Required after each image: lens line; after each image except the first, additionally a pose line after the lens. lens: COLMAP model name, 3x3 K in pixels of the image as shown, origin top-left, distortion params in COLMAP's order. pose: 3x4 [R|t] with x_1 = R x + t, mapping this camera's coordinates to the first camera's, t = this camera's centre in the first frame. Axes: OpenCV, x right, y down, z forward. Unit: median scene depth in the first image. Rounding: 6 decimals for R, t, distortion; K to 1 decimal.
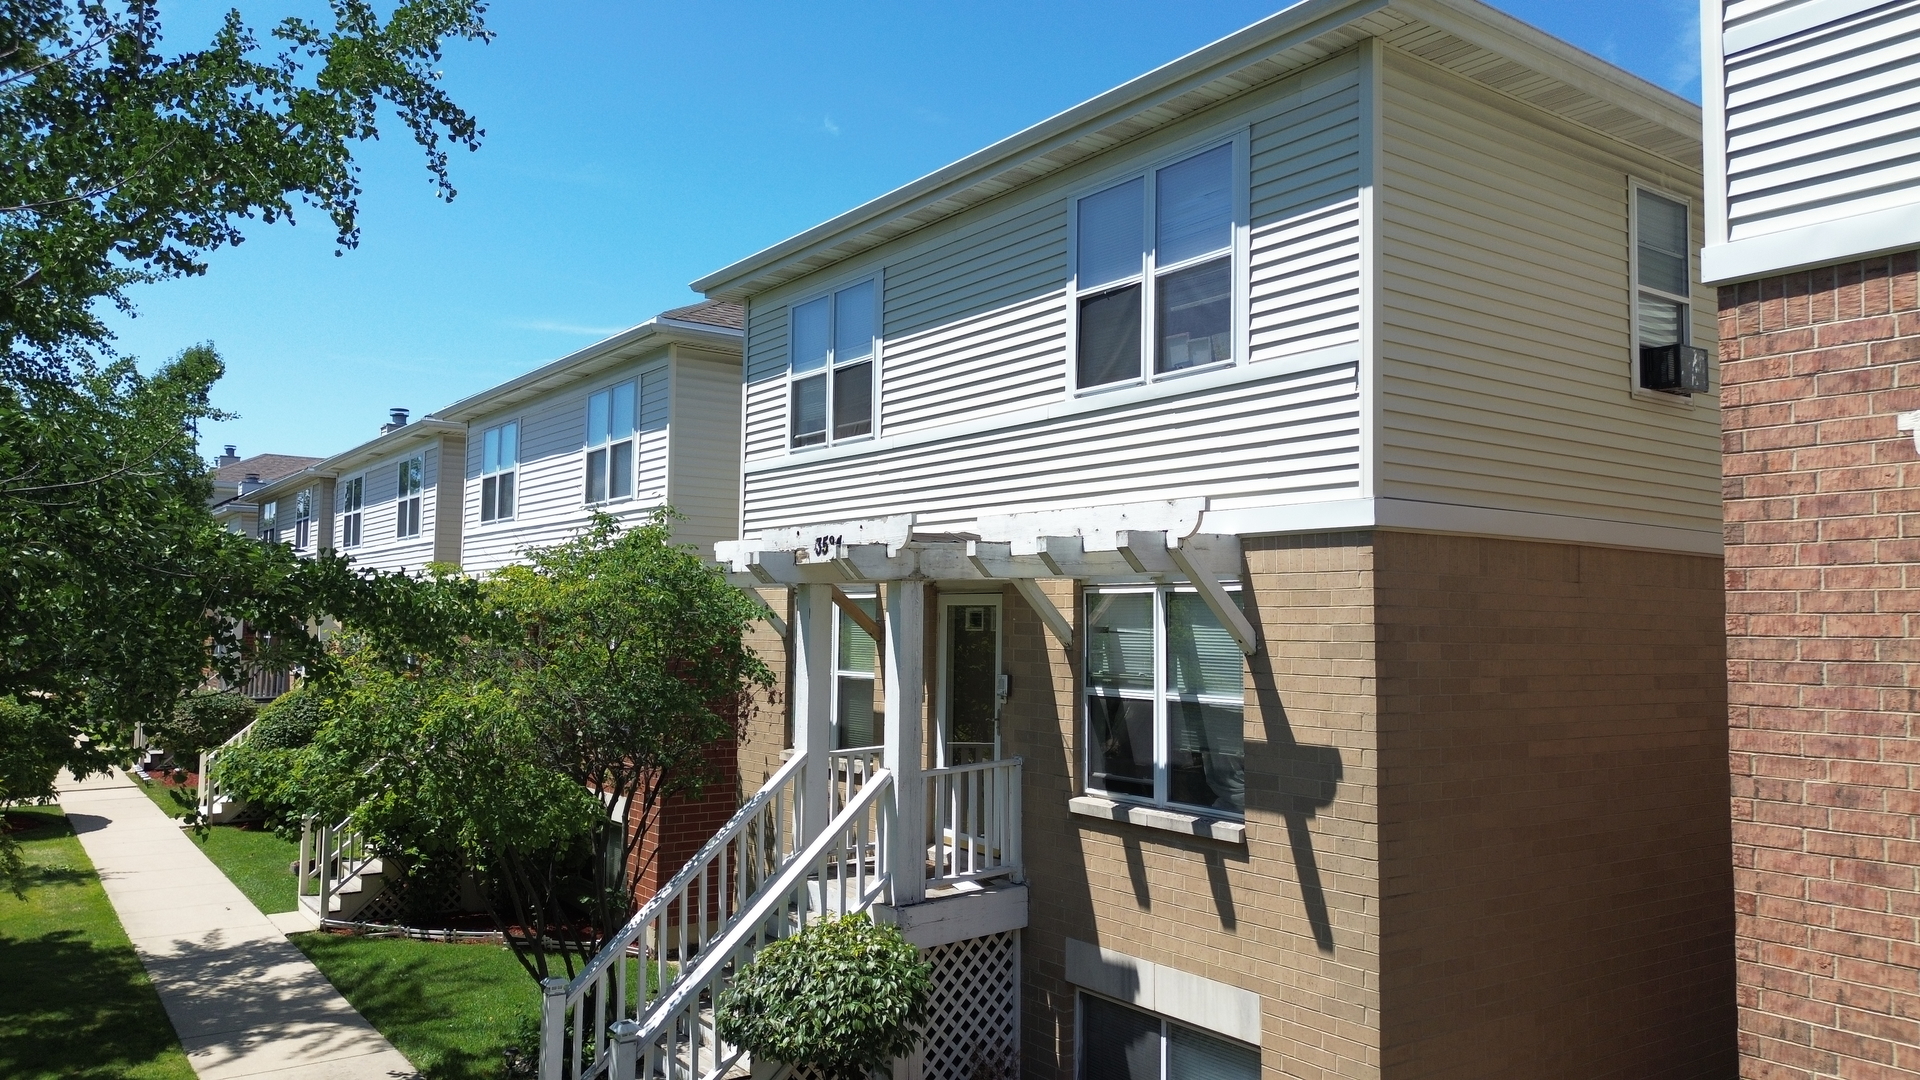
lens RADIAL K [[1356.2, 0, 958.5], [0, 1356.2, 529.4], [0, 0, 1]] dist [0.080110, -0.084855]
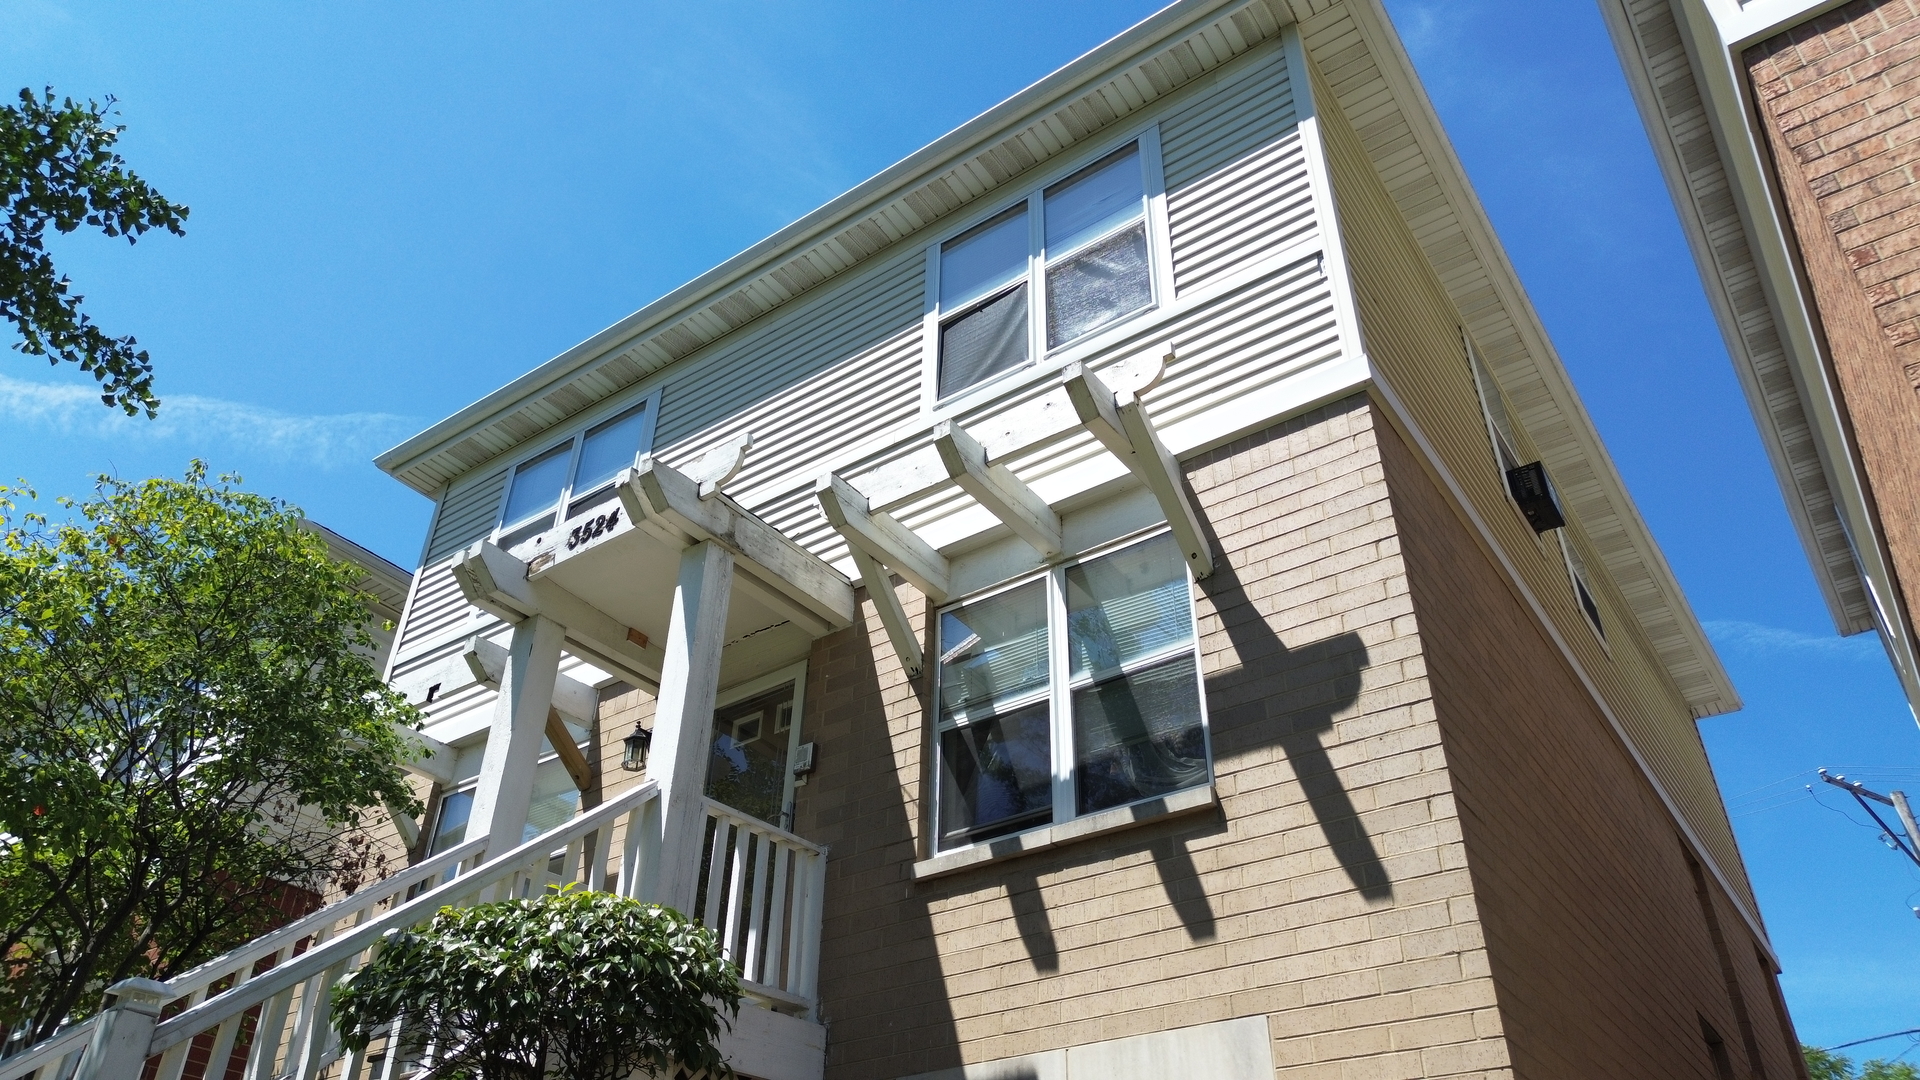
lens RADIAL K [[1356.1, 0, 964.6], [0, 1356.1, 528.9], [0, 0, 1]] dist [0.095364, -0.100353]
pose [[0.946187, 0.188073, 0.263358, -0.118785], [-0.024454, 0.853016, -0.521312, 0.461111], [-0.322694, 0.486818, 0.811712, 0.397874]]
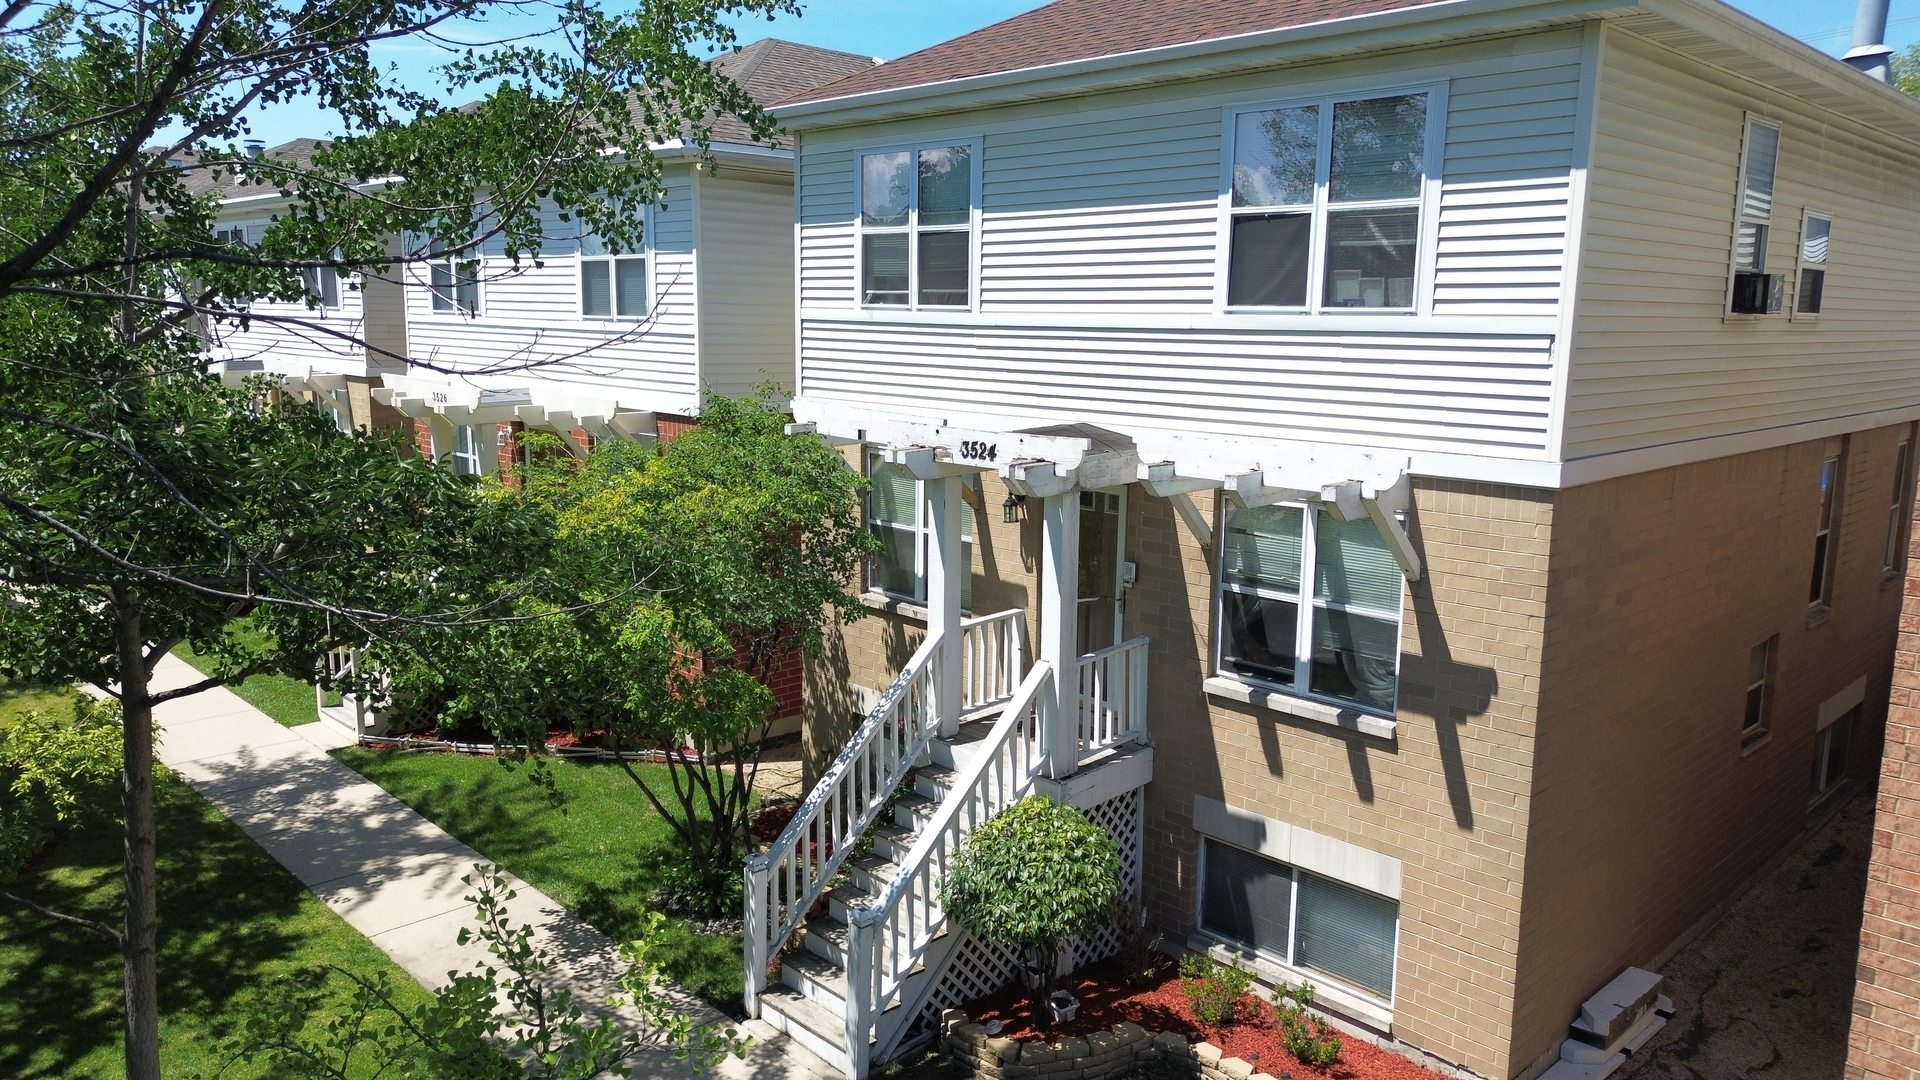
lens RADIAL K [[1356.2, 0, 958.5], [0, 1356.2, 529.4], [0, 0, 1]] dist [0.080110, -0.084855]
pose [[0.989494, -0.021571, 0.142958, -0.309483], [-0.012056, 0.973052, 0.230272, -0.199612], [-0.144073, -0.229576, 0.962568, -0.021786]]
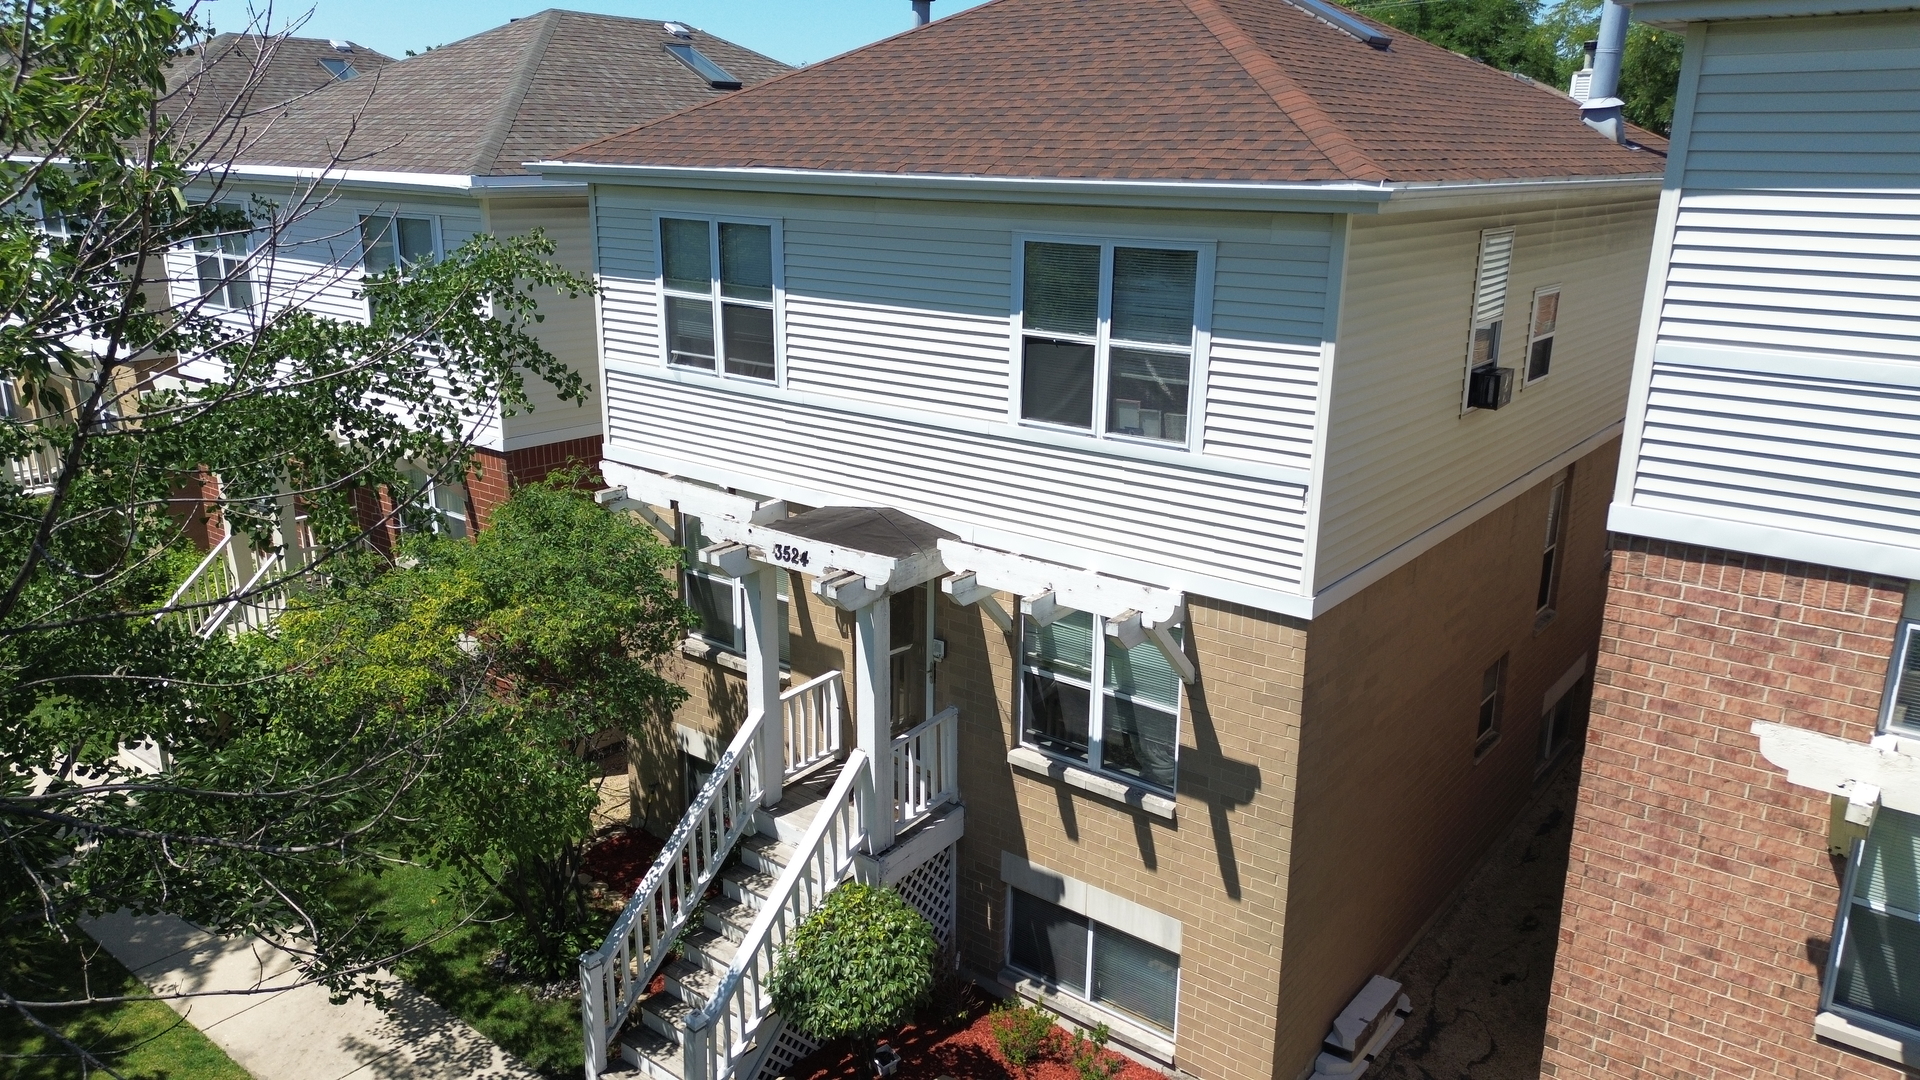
lens RADIAL K [[1356.2, 0, 958.5], [0, 1356.2, 529.4], [0, 0, 1]] dist [0.080110, -0.084855]
pose [[0.961231, -0.076373, 0.264958, -0.299263], [-0.018531, 0.940815, 0.338414, -0.446622], [-0.275122, -0.330204, 0.902925, -0.017101]]
